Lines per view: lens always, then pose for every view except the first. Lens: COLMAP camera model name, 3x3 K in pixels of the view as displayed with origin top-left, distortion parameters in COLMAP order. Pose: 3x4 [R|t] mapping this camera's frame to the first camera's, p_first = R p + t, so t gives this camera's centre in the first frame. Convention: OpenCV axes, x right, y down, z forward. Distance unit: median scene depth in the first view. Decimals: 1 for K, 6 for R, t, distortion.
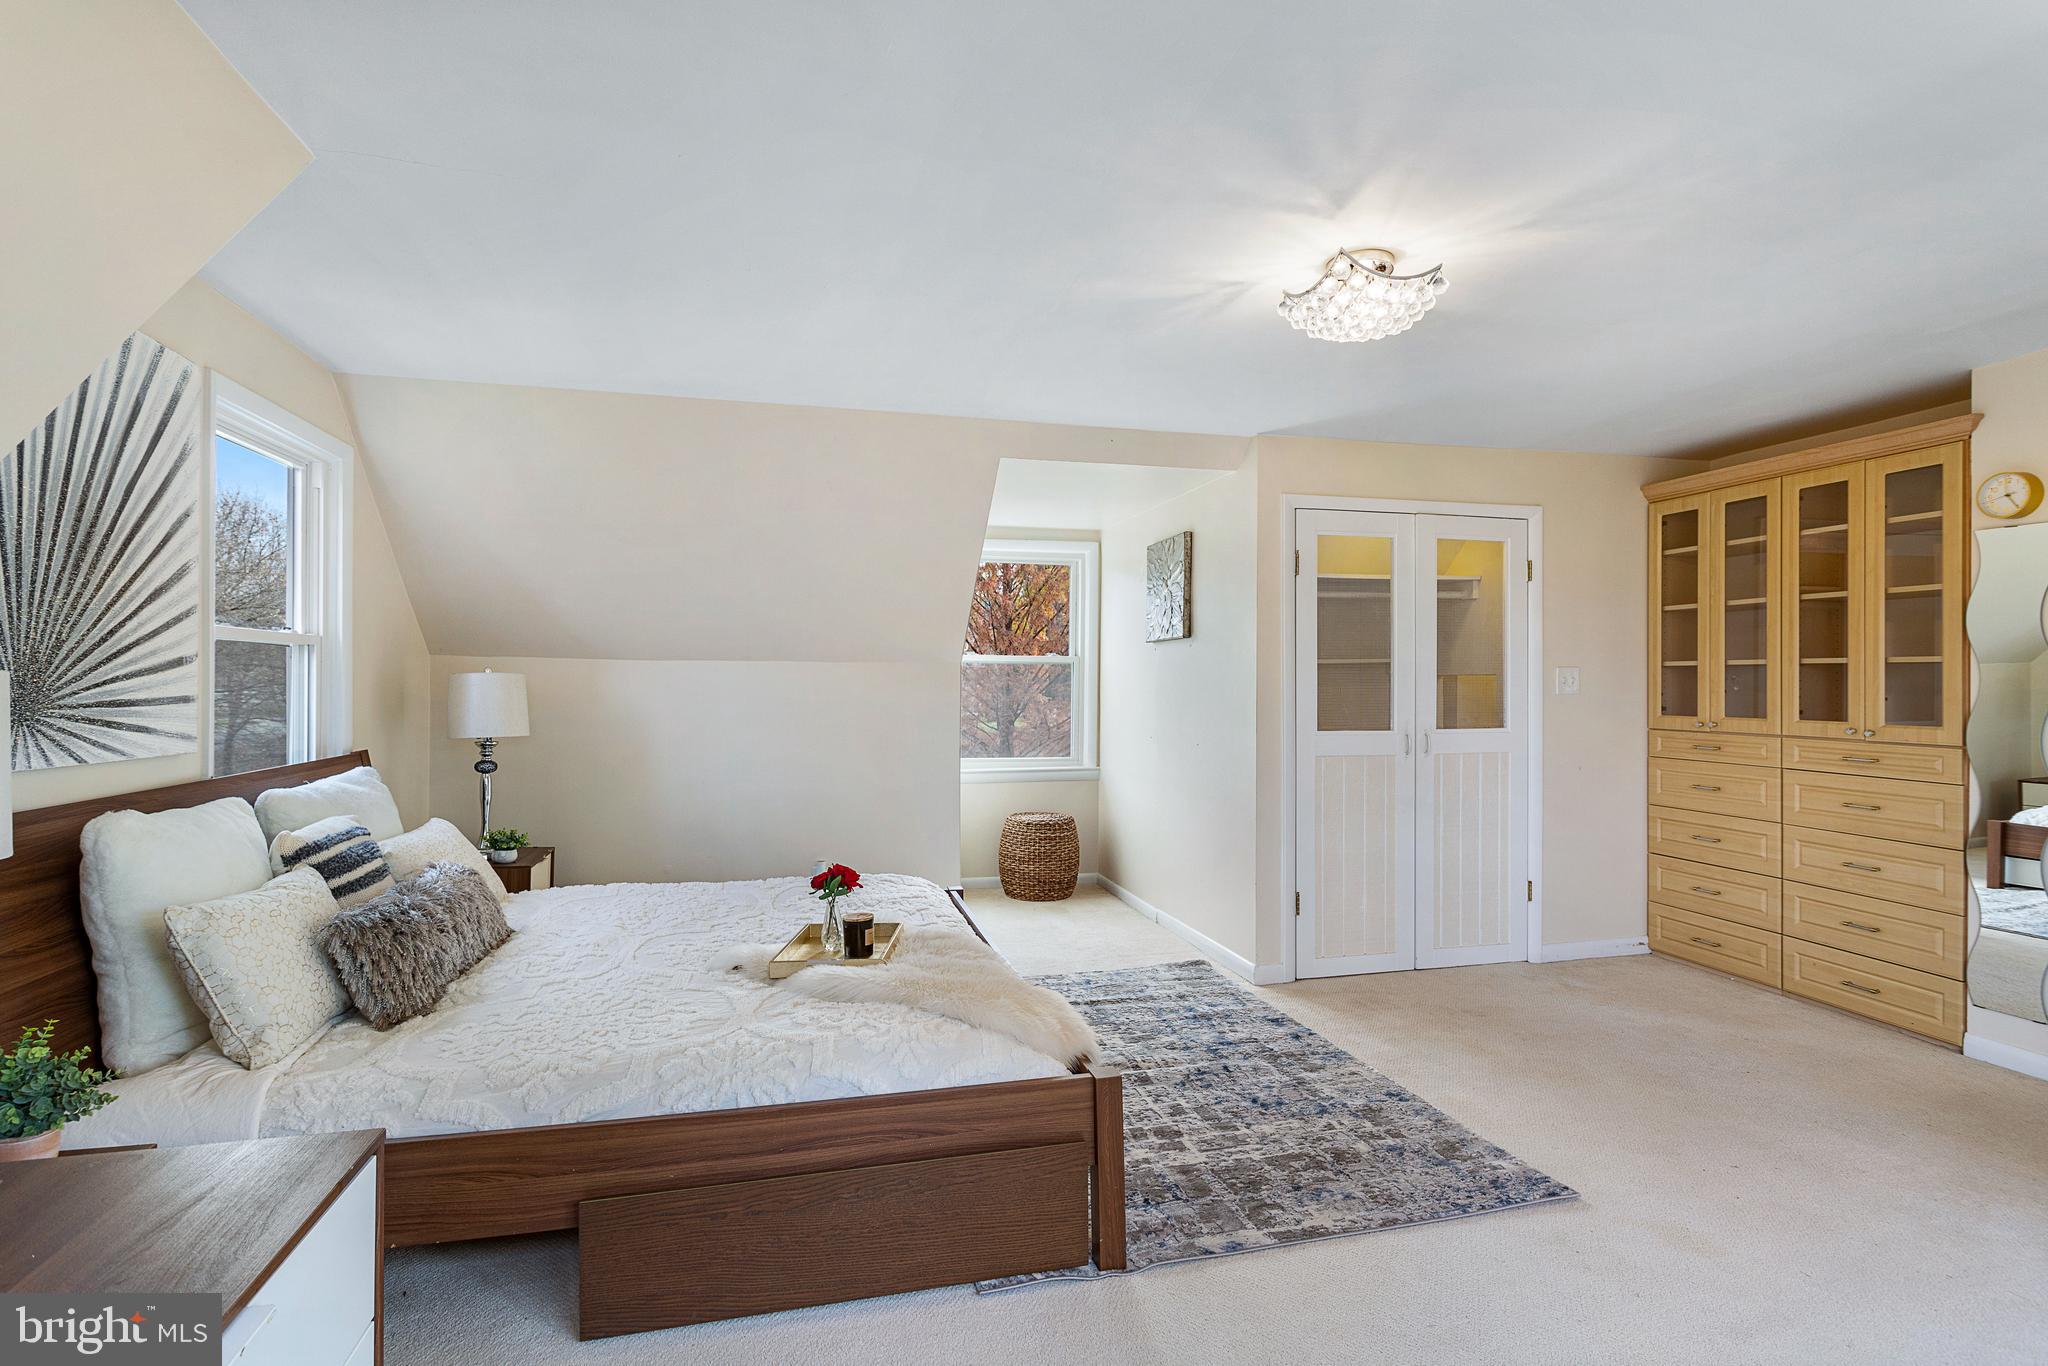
lens RADIAL K [[985.4, 0, 1020.9], [0, 985.4, 684.1], [0, 0, 1]] dist [0.000760, -0.000554]
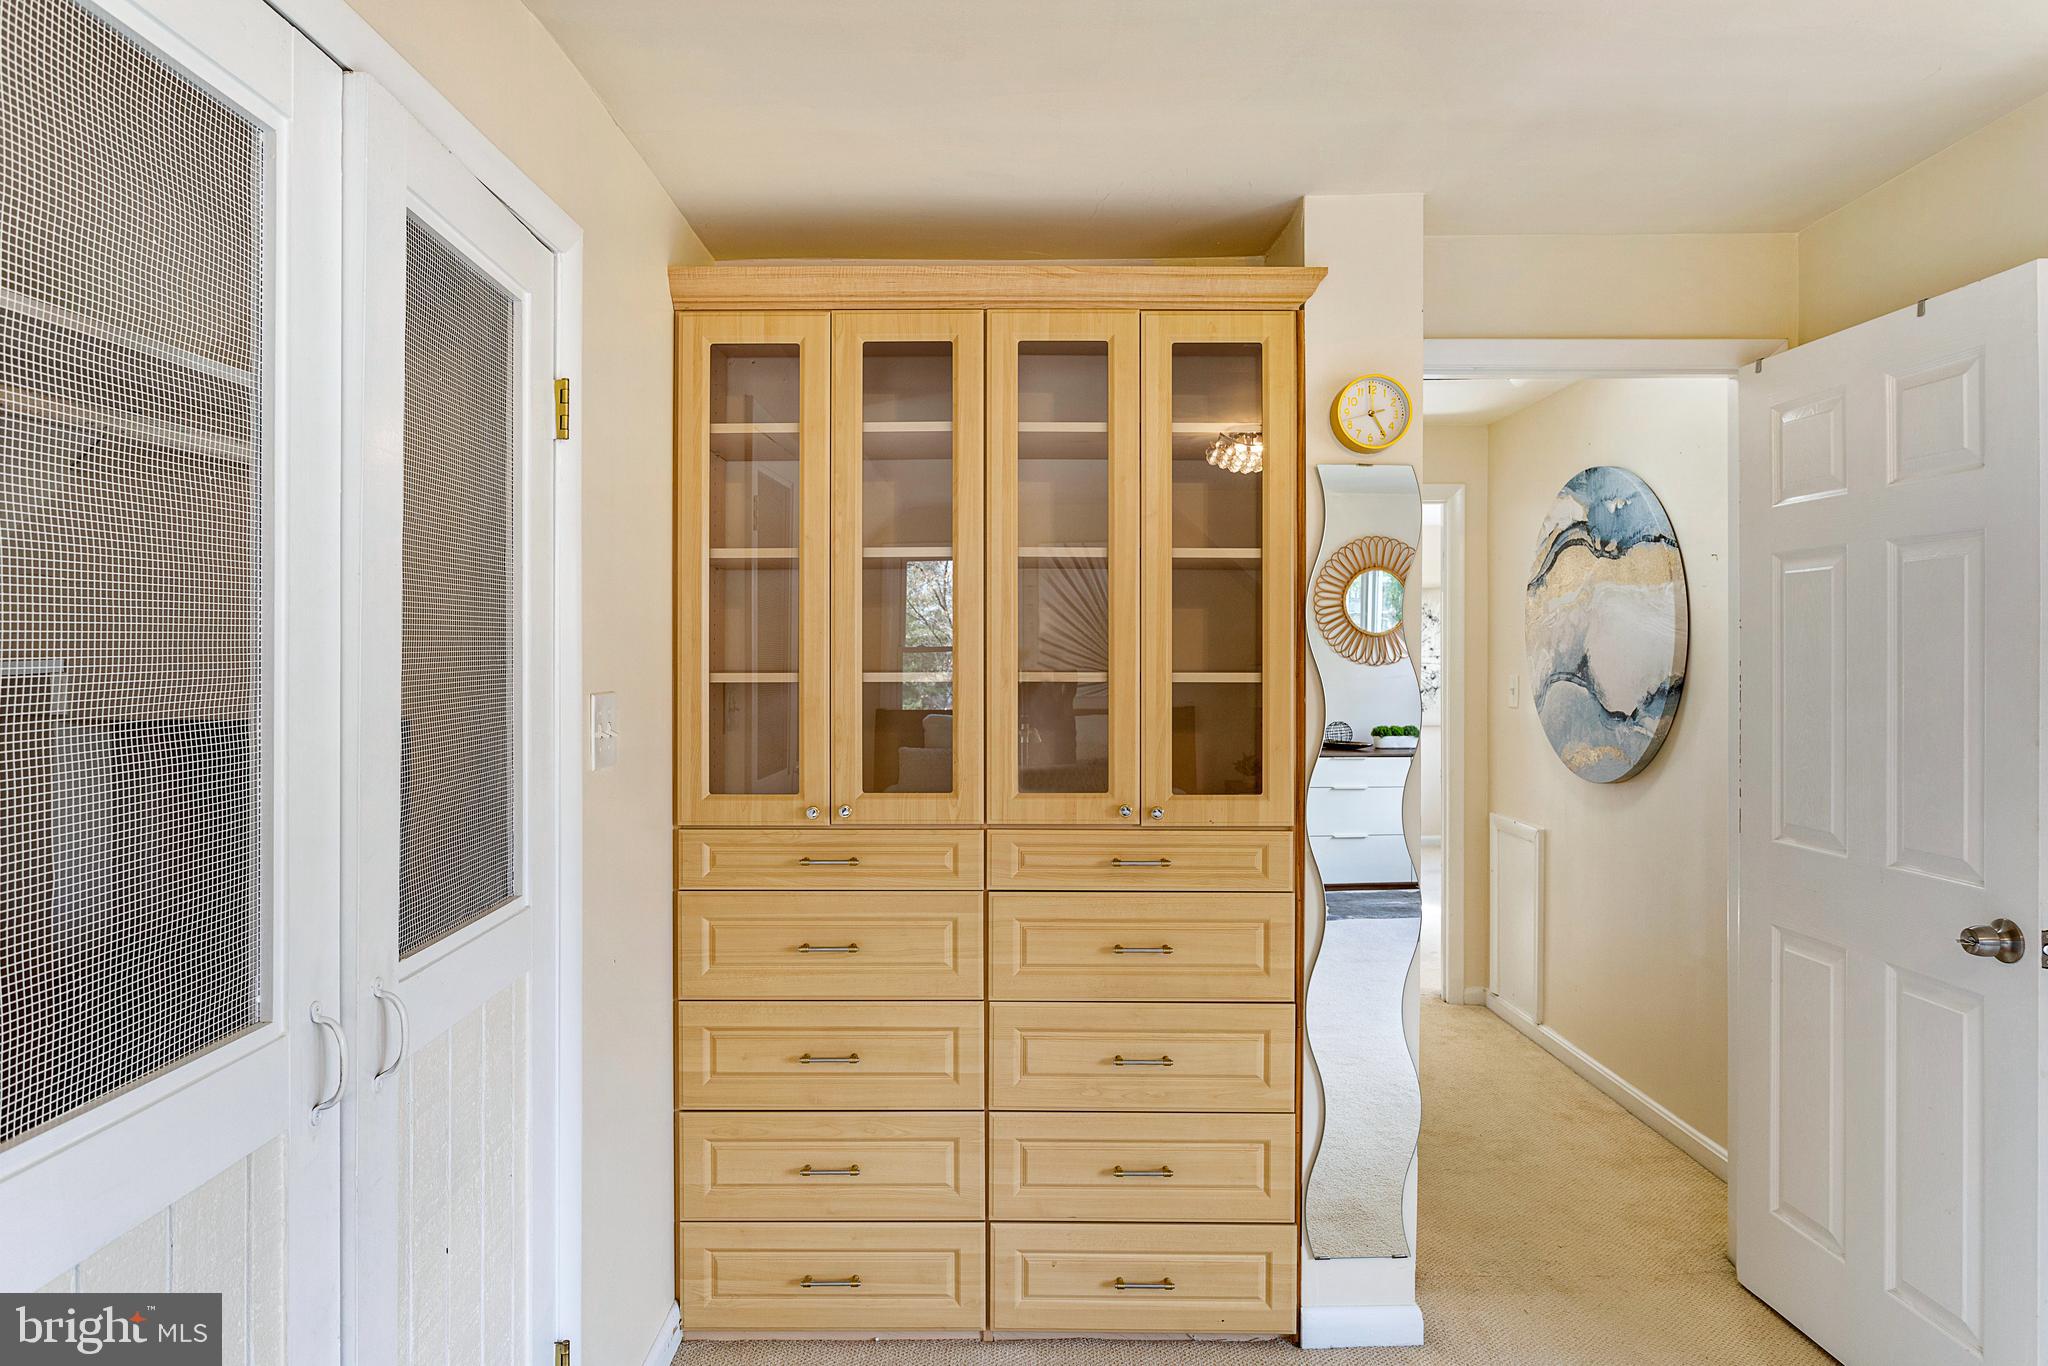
lens RADIAL K [[1327.0, 0, 989.1], [0, 1327.0, 647.5], [0, 0, 1]] dist [0.004312, 0.000881]
pose [[0.240247, -0.000224, 0.970712, 0.138170], [0.005011, 0.999987, -0.001009, -0.044572], [-0.970699, 0.005106, 0.240245, 0.988830]]
